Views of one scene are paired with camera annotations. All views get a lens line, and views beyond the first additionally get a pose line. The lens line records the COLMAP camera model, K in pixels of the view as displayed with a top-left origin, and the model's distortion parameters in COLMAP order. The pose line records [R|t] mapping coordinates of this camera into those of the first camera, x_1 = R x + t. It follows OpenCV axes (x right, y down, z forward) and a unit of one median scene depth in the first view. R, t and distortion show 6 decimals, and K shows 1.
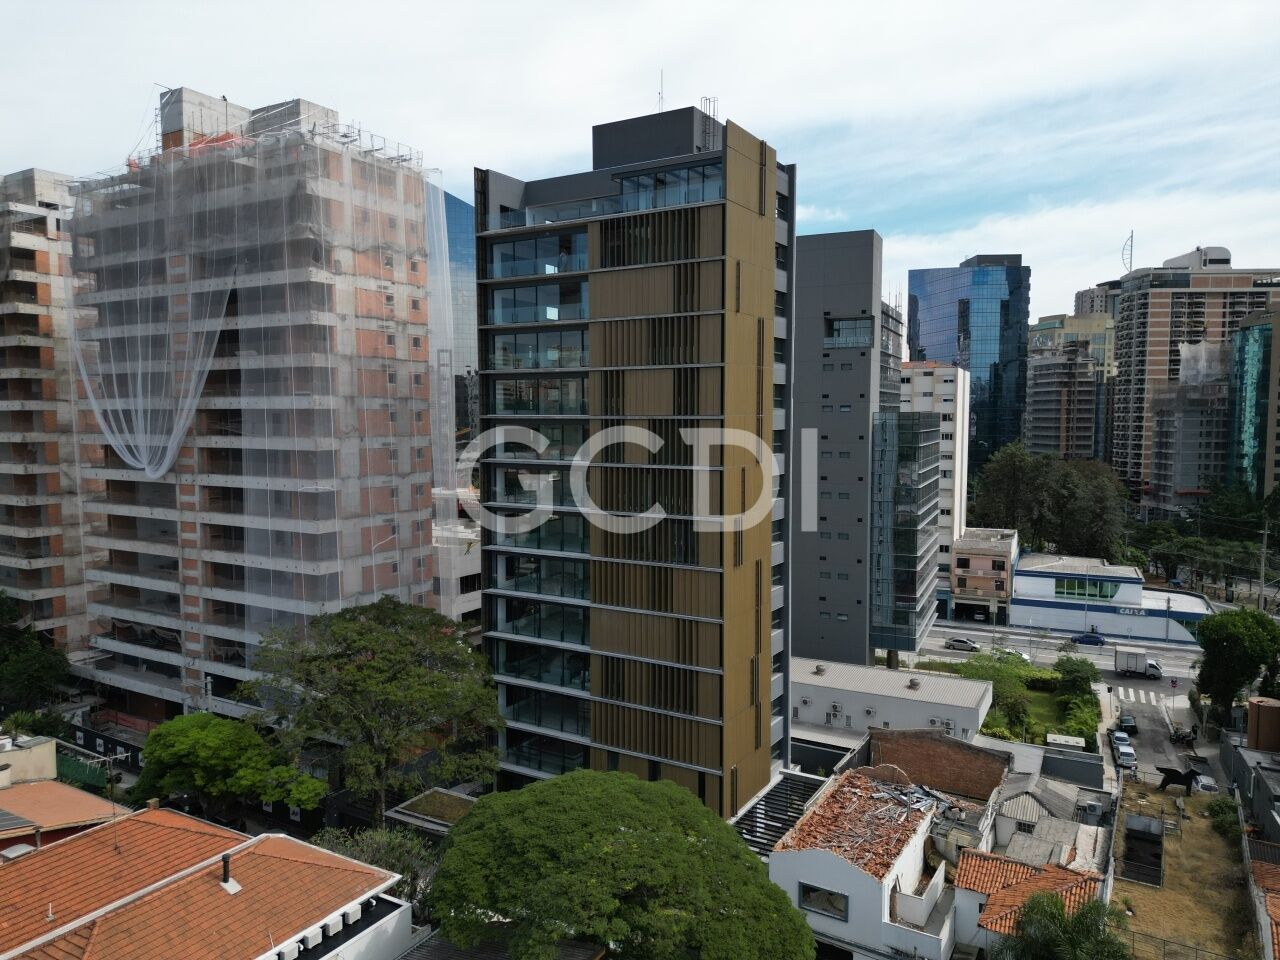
lens RADIAL K [[903.7, 0, 640.0], [0, 903.7, 480.0], [0, 0, 1]] dist [0.076054, -0.075327]
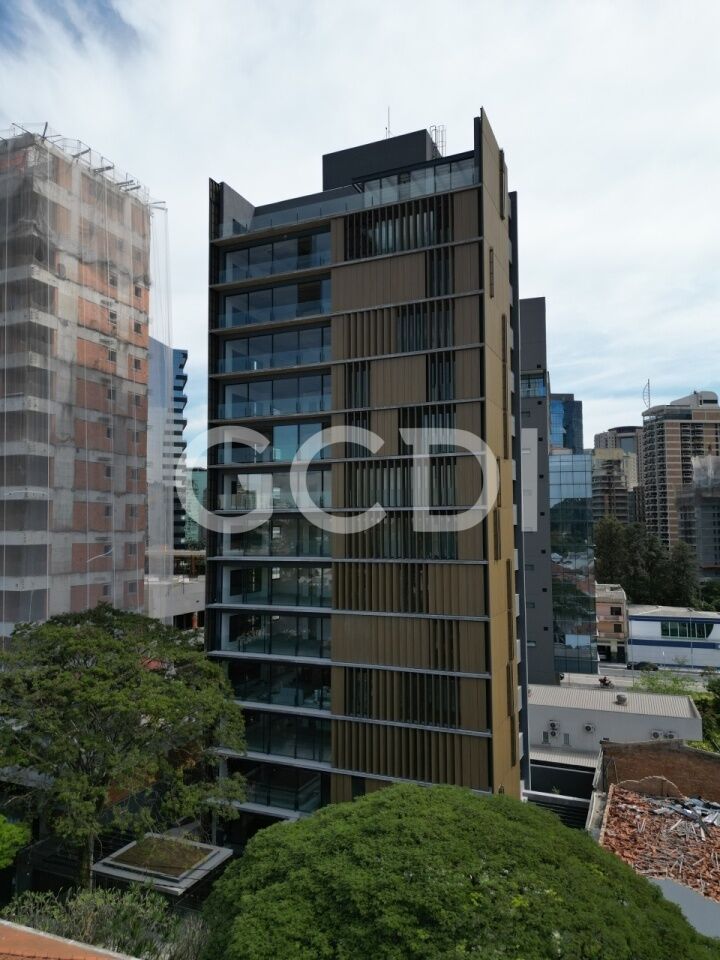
lens RADIAL K [[677.8, 0, 360.0], [0, 677.8, 480.0], [0, 0, 1]] dist [0.076054, -0.075327]
pose [[0.991695, 0.005753, 0.128480, -0.102065], [0.013298, 0.989058, -0.146929, 0.094220], [-0.127919, 0.147417, 0.980768, 0.255483]]
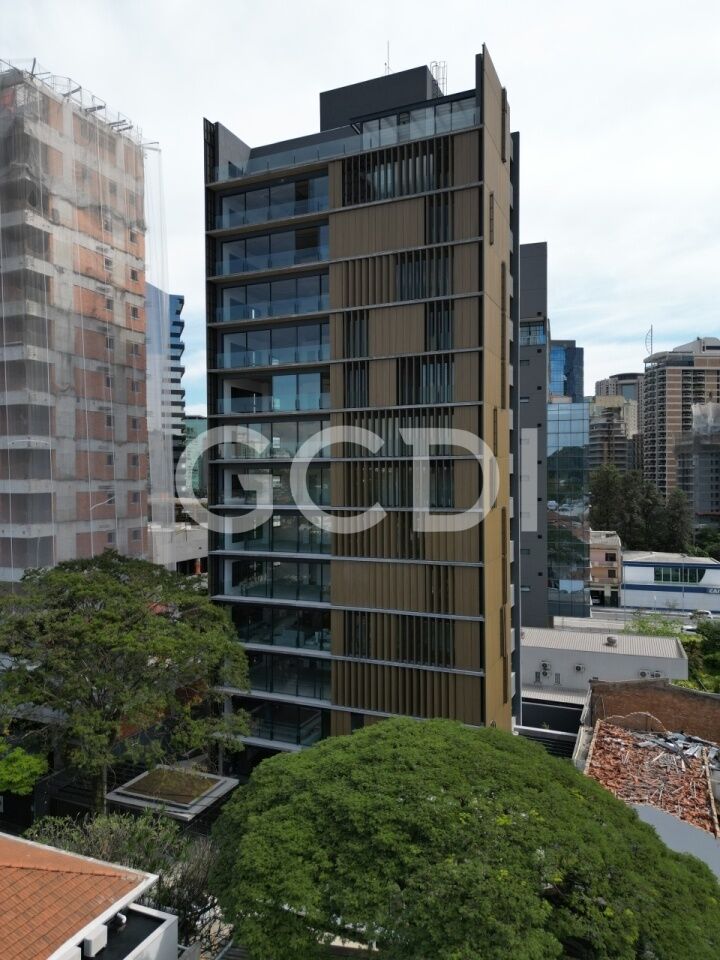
lens RADIAL K [[677.8, 0, 360.0], [0, 677.8, 480.0], [0, 0, 1]] dist [0.076054, -0.075327]
pose [[0.991635, -0.004903, 0.128978, -0.102263], [0.014156, 0.997381, -0.070928, 0.094001], [-0.128292, 0.072160, 0.989108, 0.245980]]
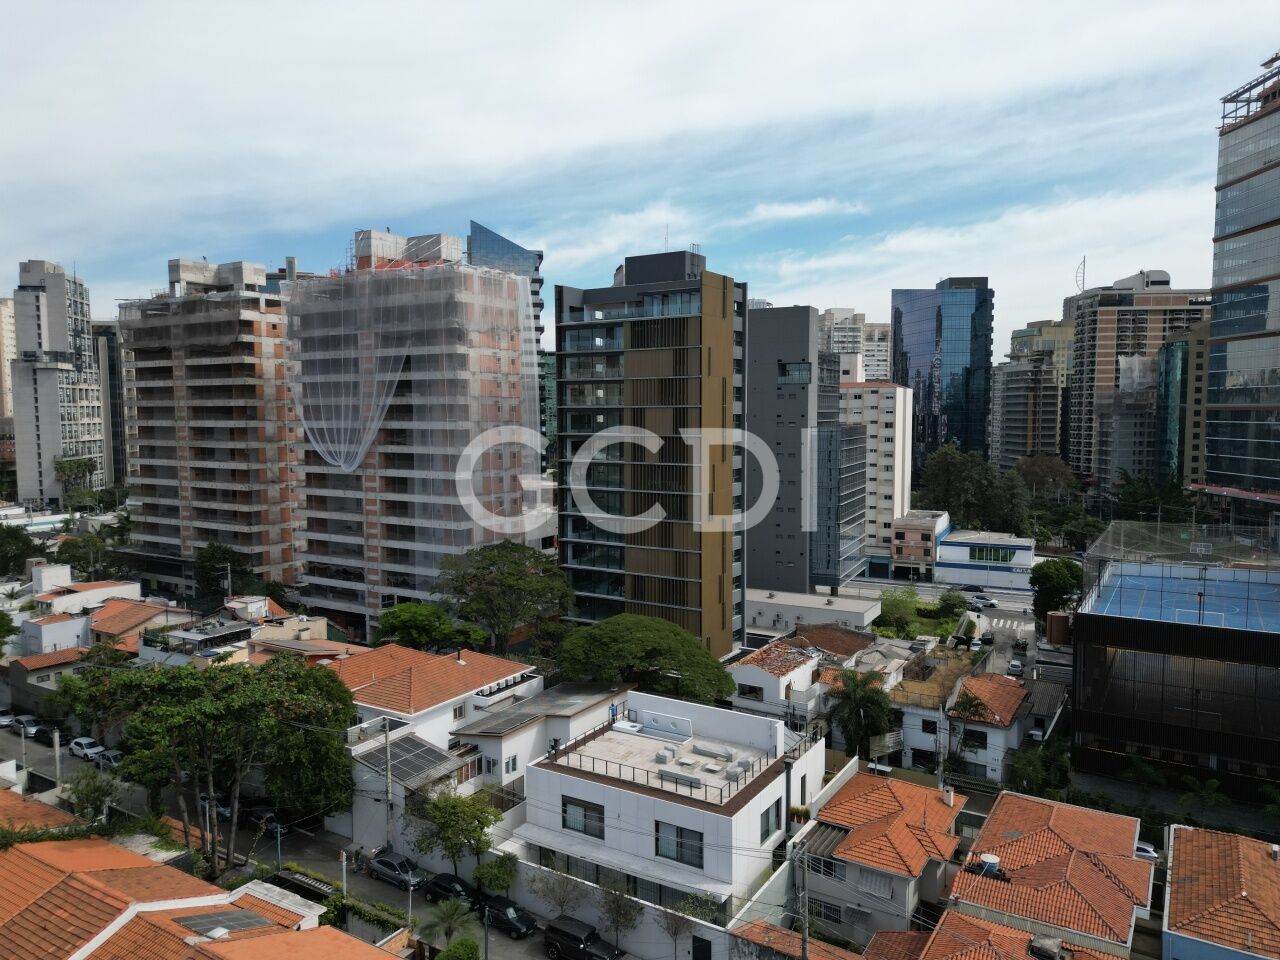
lens RADIAL K [[903.7, 0, 640.0], [0, 903.7, 480.0], [0, 0, 1]] dist [0.076054, -0.075327]
pose [[0.999835, -0.002127, -0.018027, 0.003409], [0.002208, 0.999988, 0.004458, 0.007075], [0.018017, -0.004497, 0.999828, -0.604541]]
